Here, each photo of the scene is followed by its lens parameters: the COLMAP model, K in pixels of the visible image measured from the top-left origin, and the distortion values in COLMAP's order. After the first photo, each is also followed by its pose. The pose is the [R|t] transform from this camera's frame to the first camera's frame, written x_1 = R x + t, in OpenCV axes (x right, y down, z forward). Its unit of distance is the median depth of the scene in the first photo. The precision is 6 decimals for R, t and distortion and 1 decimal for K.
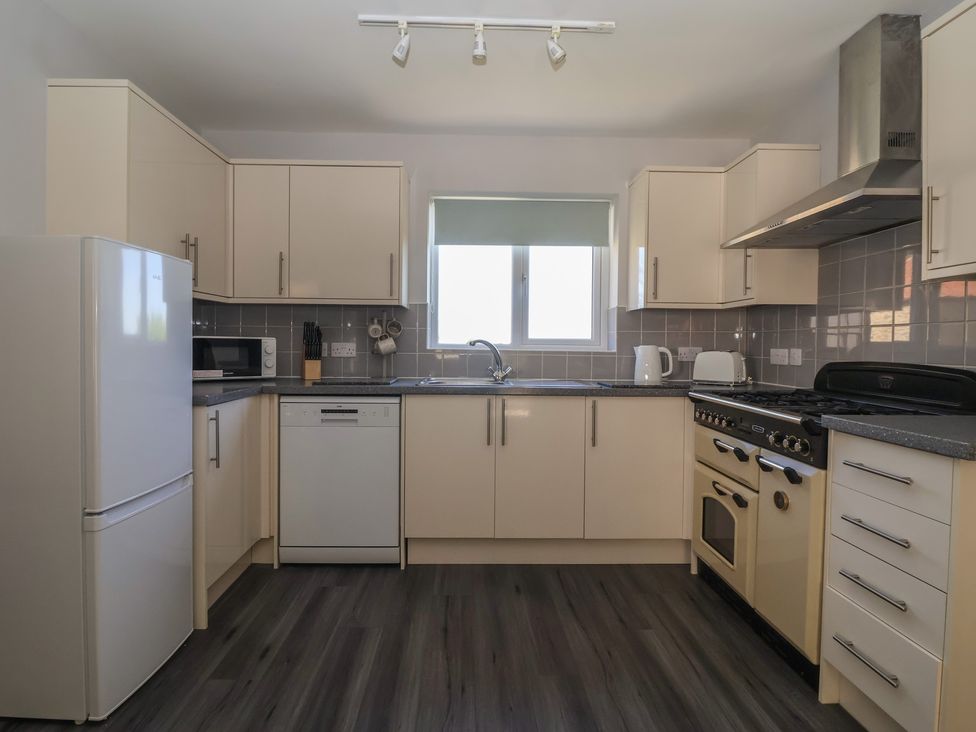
lens RADIAL K [[511.9, 0, 483.2], [0, 511.9, 350.8], [0, 0, 1]] dist [-0.005233, -0.001860]
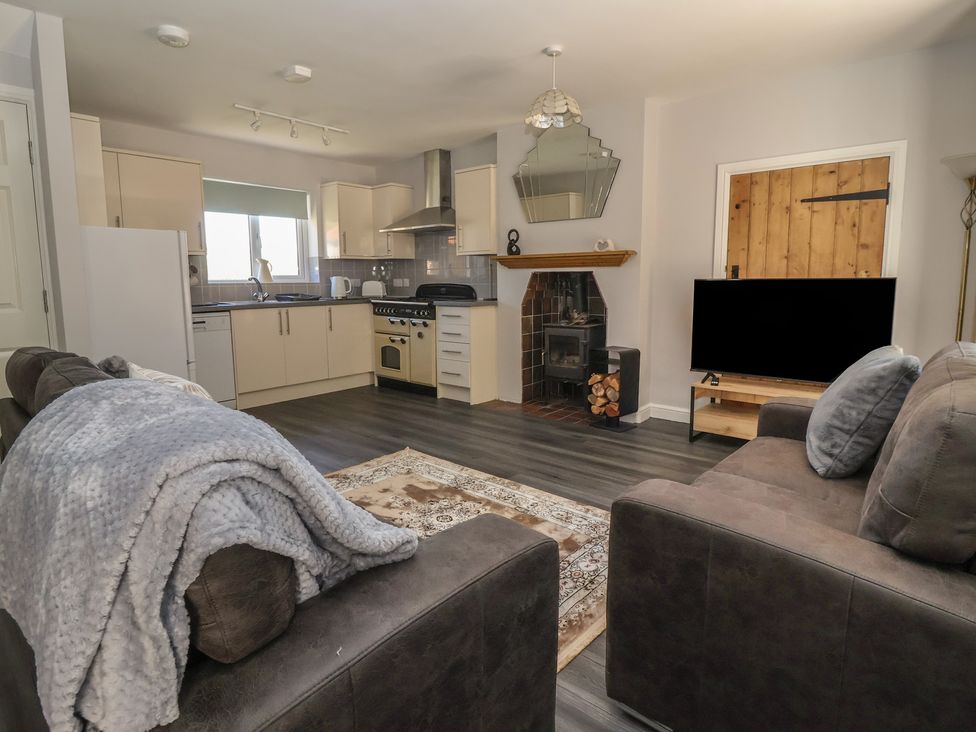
lens RADIAL K [[526.1, 0, 487.9], [0, 526.1, 341.6], [0, 0, 1]] dist [-0.000225, -0.000414]
pose [[0.664110, -0.106044, 0.740076, -0.864619], [0.024099, 0.992412, 0.120575, -0.001247], [-0.747246, -0.062240, 0.661626, -0.775379]]
